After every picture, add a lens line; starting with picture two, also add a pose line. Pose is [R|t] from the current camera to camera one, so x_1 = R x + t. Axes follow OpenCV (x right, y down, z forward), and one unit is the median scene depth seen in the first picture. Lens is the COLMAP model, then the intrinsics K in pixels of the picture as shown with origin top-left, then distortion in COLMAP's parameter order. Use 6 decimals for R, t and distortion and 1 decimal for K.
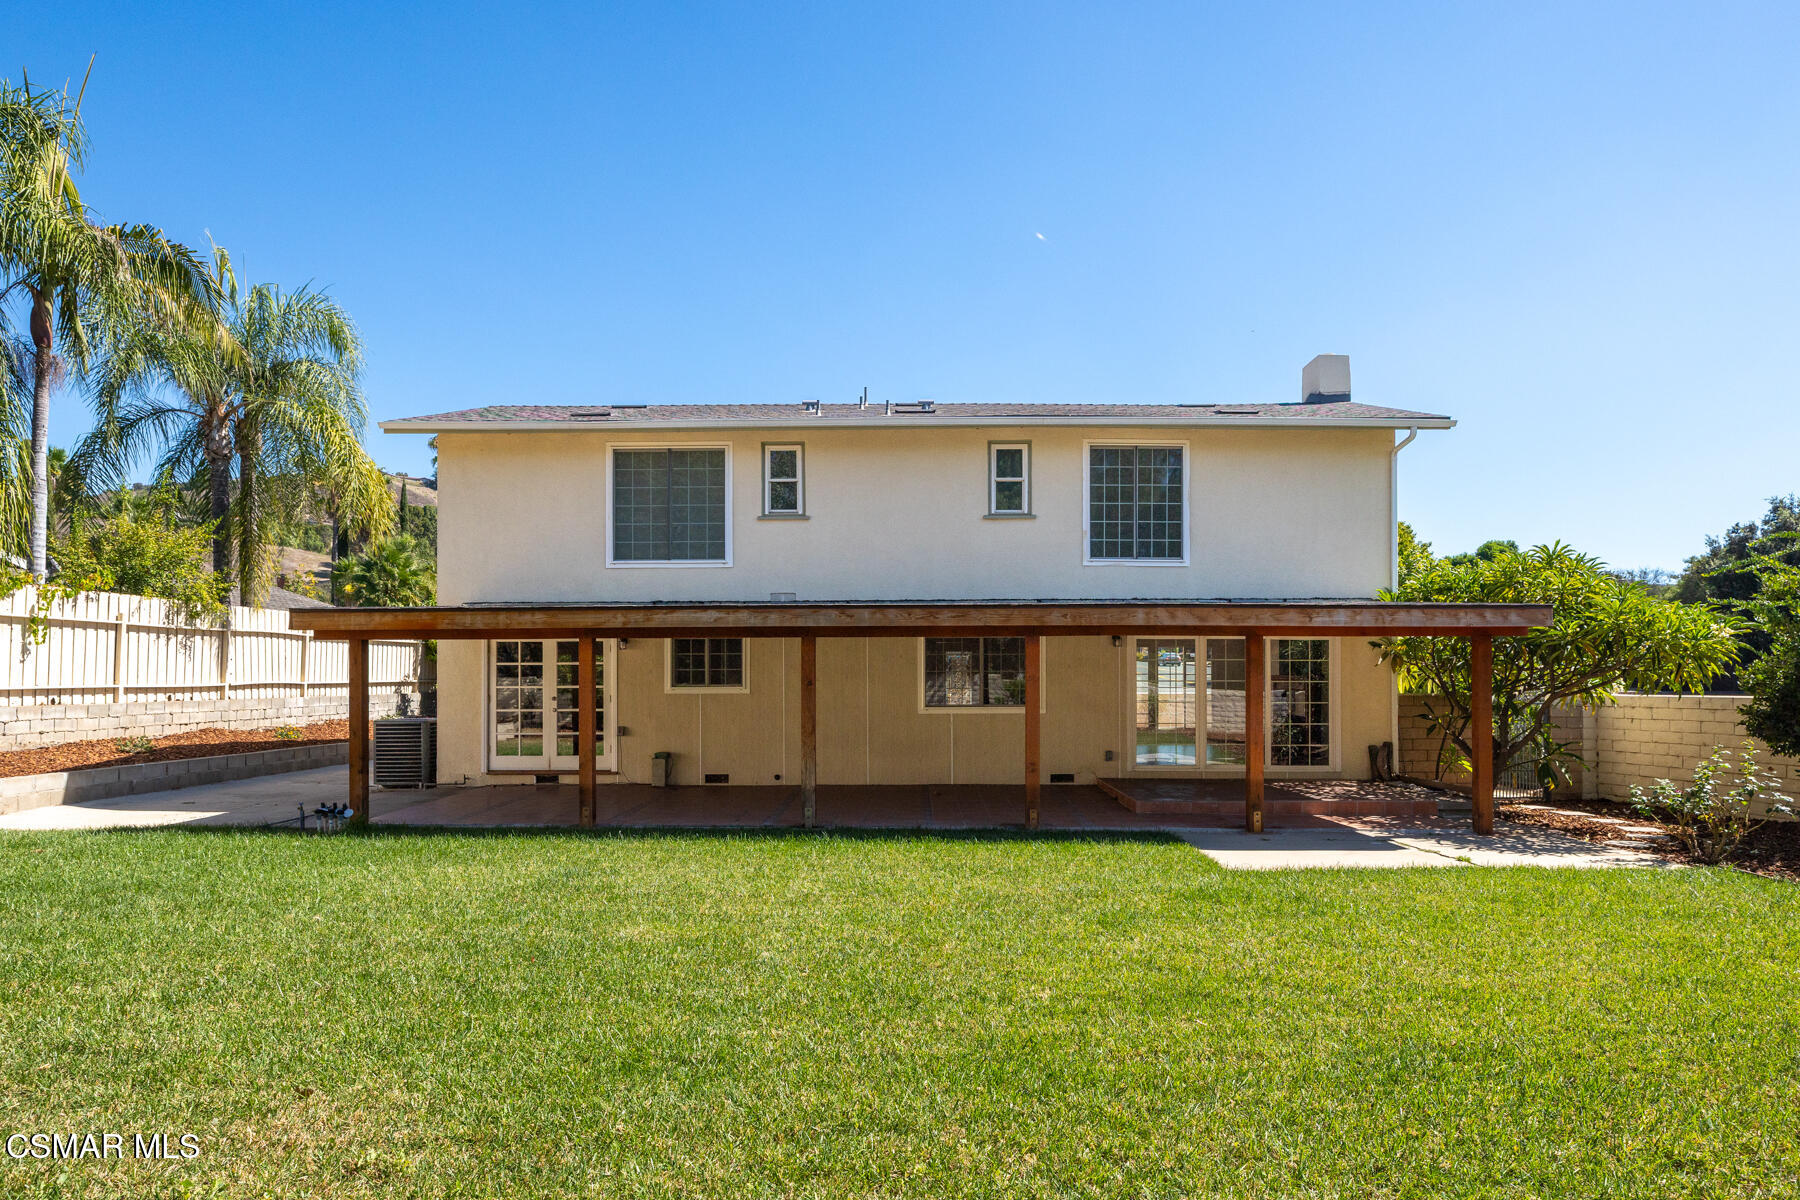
lens RADIAL K [[938.7, 0, 898.9], [0, 938.7, 677.7], [0, 0, 1]] dist [-0.003256, -0.000474]
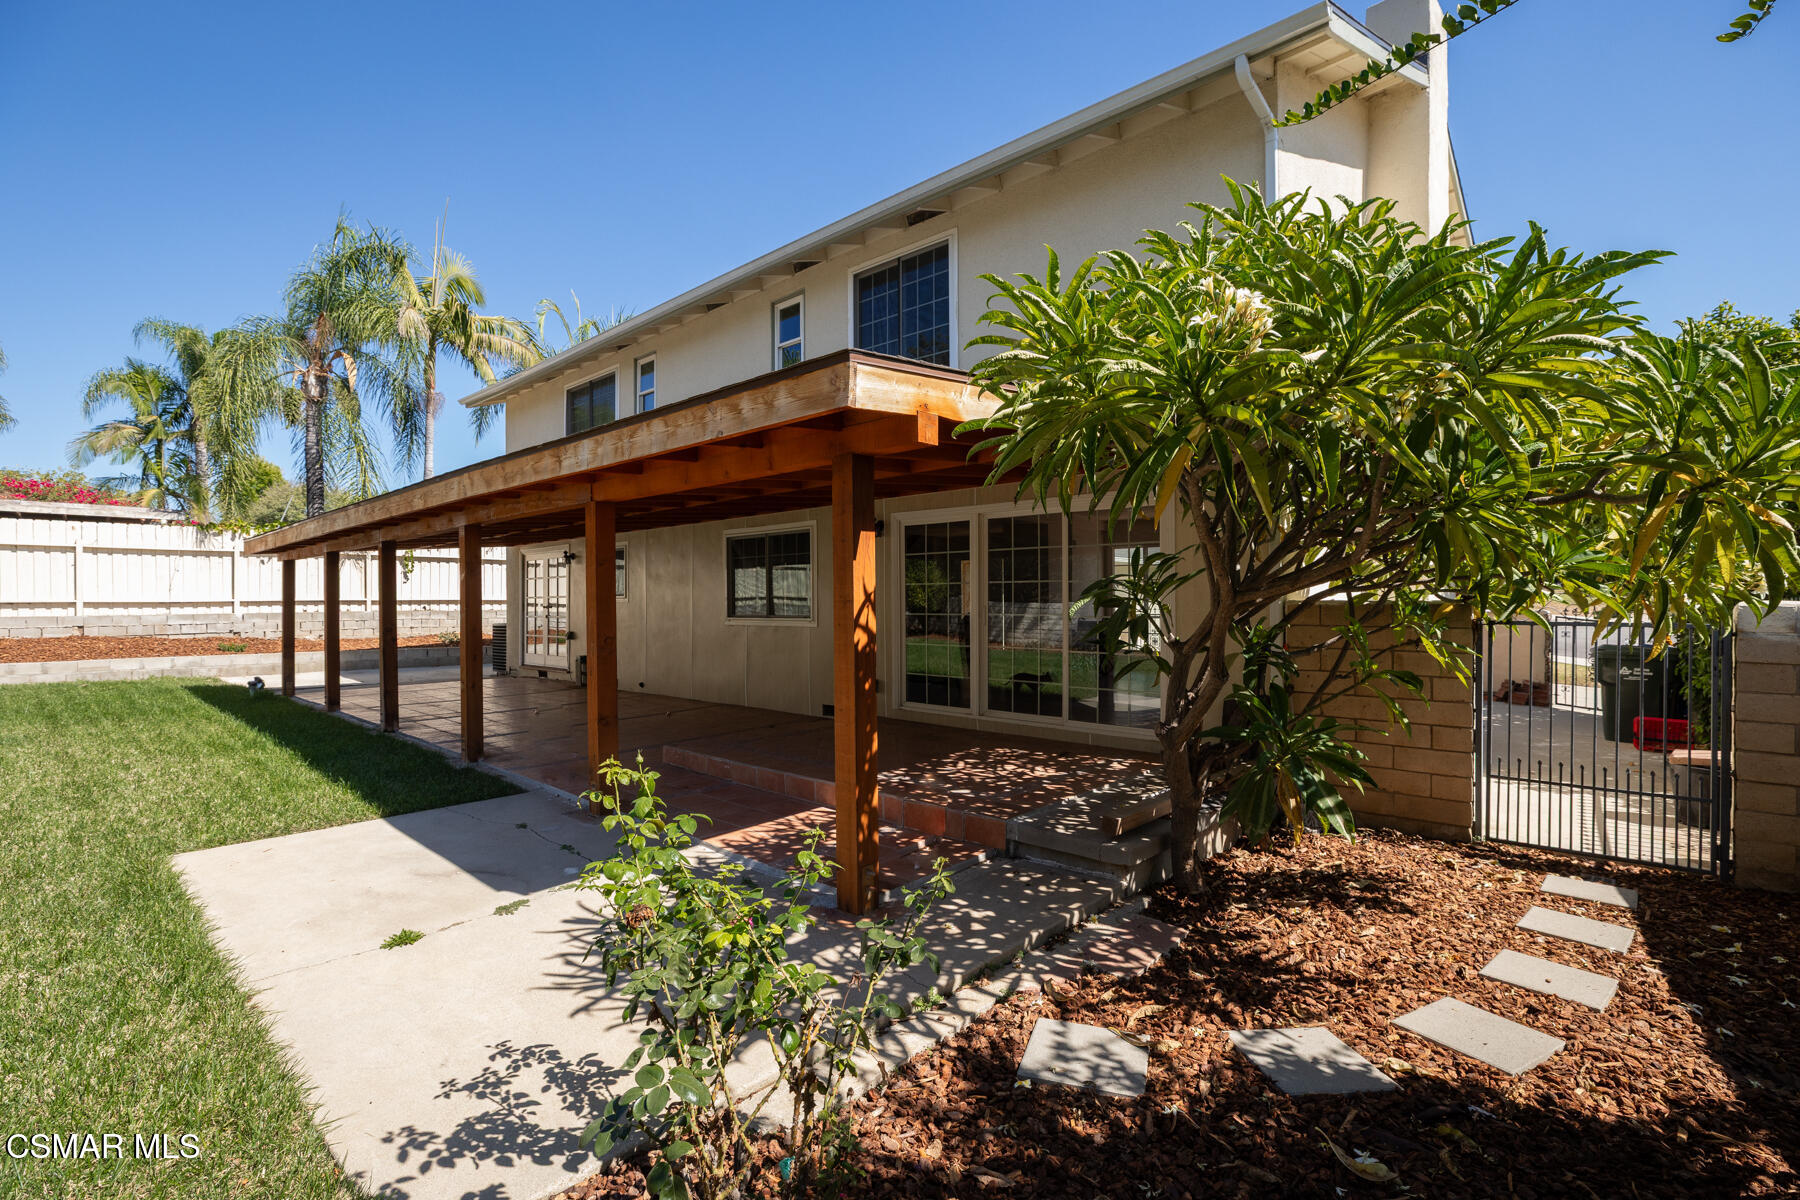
lens RADIAL K [[781.8, 0, 900.0], [0, 781.8, 600.0], [0, 0, 1]] dist [-0.000755, -0.000316]
pose [[0.758828, -0.002790, -0.651285, 0.635626], [0.002075, 0.999996, -0.001865, 0.016246], [0.651287, 0.000064, 0.758831, 0.537934]]
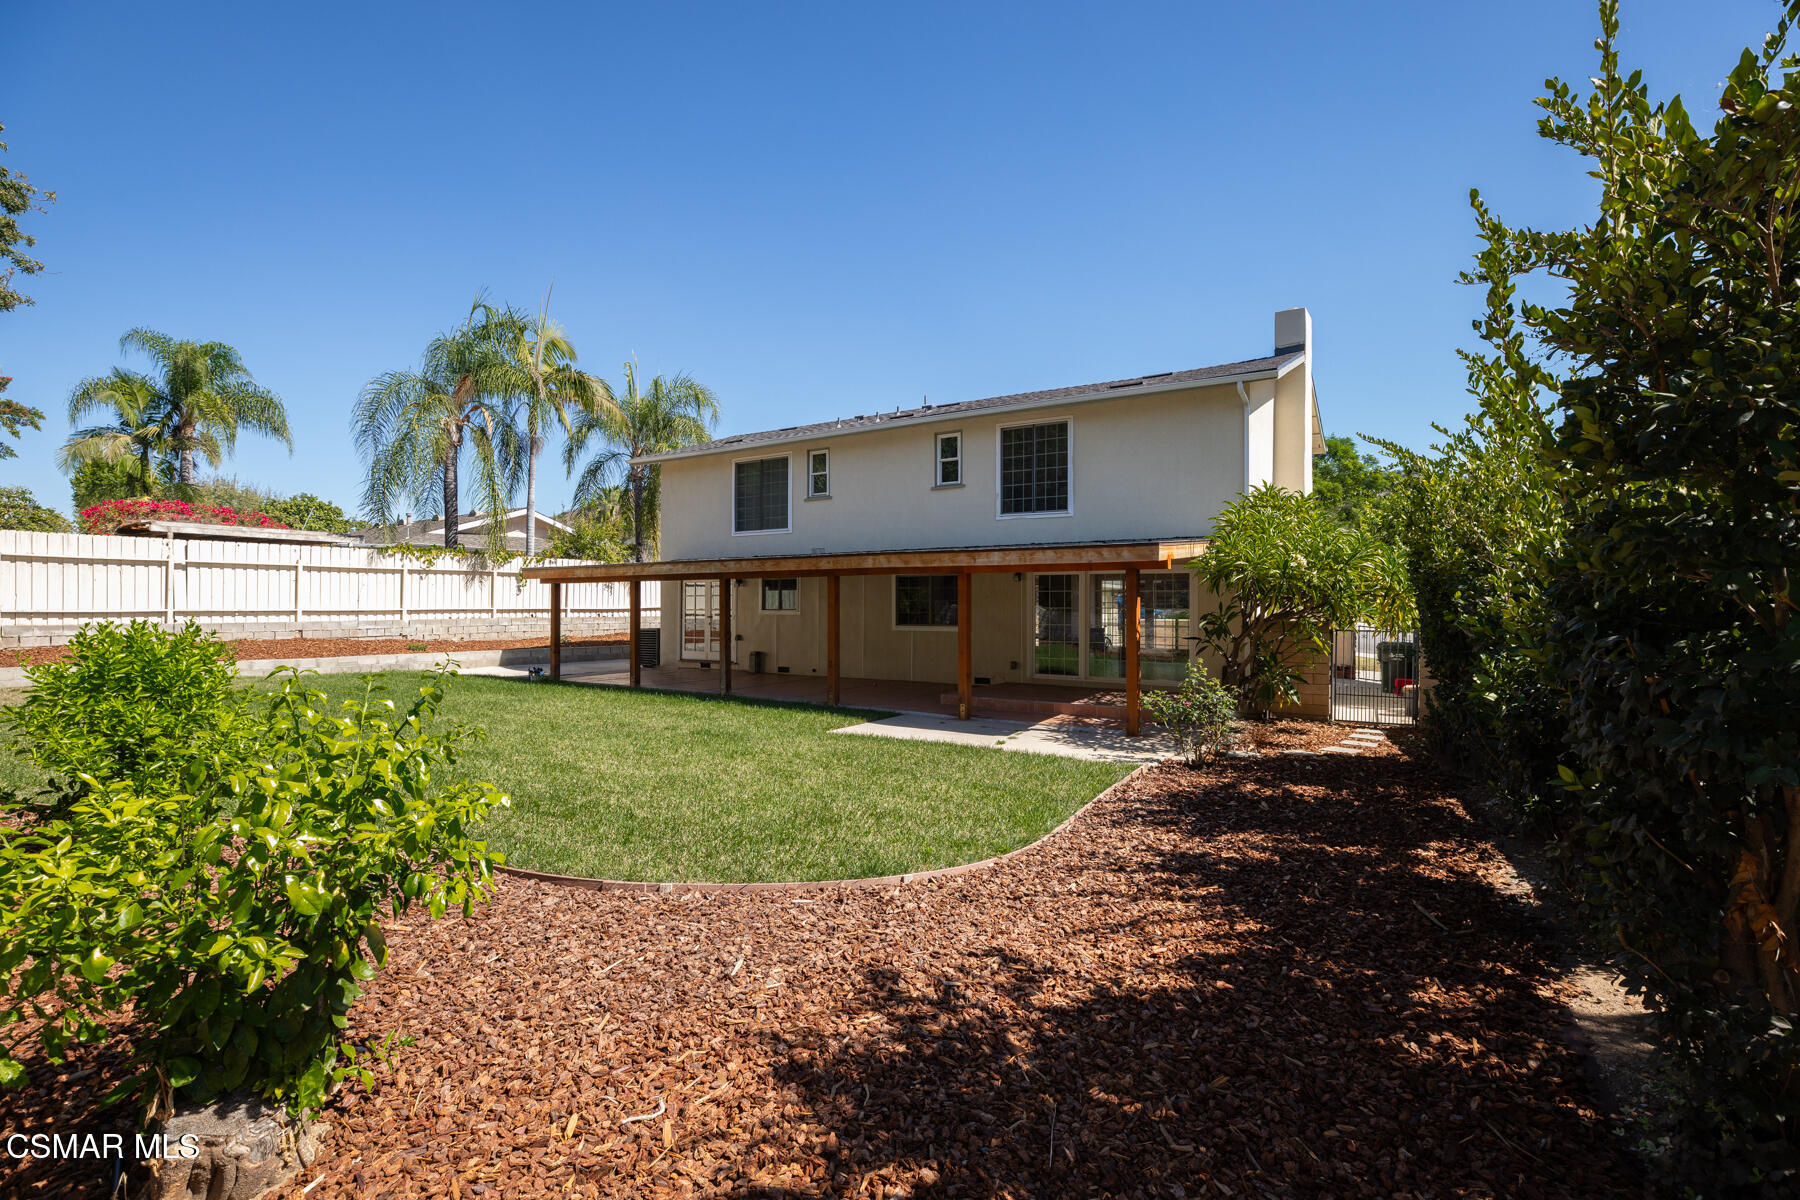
lens RADIAL K [[781.8, 0, 900.0], [0, 781.8, 600.0], [0, 0, 1]] dist [-0.000755, -0.000316]
pose [[0.859086, -0.000244, -0.511831, 0.635818], [-0.004715, 0.999954, -0.008390, 0.002694], [0.511809, 0.009621, 0.859045, -0.010676]]
